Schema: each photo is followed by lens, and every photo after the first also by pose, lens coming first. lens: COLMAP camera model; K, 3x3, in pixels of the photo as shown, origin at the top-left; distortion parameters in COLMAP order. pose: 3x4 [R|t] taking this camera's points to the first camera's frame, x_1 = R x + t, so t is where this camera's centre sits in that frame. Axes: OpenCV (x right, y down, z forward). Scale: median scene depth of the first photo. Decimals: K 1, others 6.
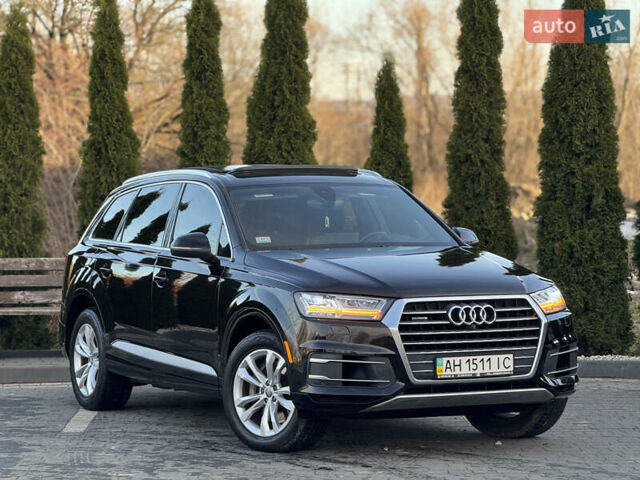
lens RADIAL K [[2164.6, 0, 320.0], [0, 2164.6, 240.0], [0, 0, 1]] dist [0.126589, 2.109631]
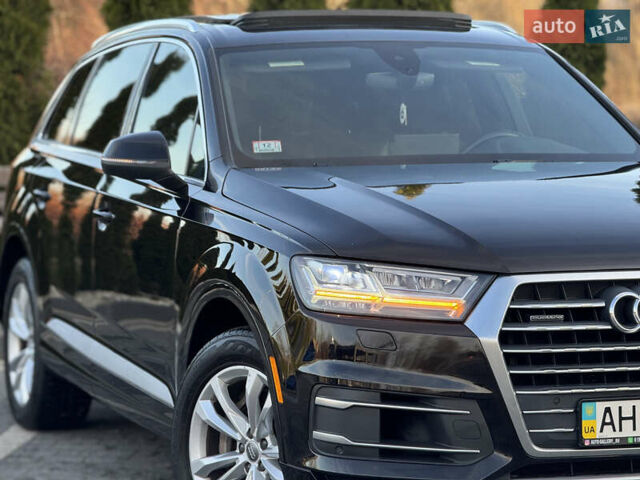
lens RADIAL K [[2164.6, 0, 320.0], [0, 2164.6, 240.0], [0, 0, 1]] dist [0.126589, 2.109631]
pose [[0.993554, 0.012578, -0.112658, 0.049284], [-0.007155, 0.998802, 0.048407, -0.003204], [0.113132, -0.047289, 0.992454, 0.519612]]
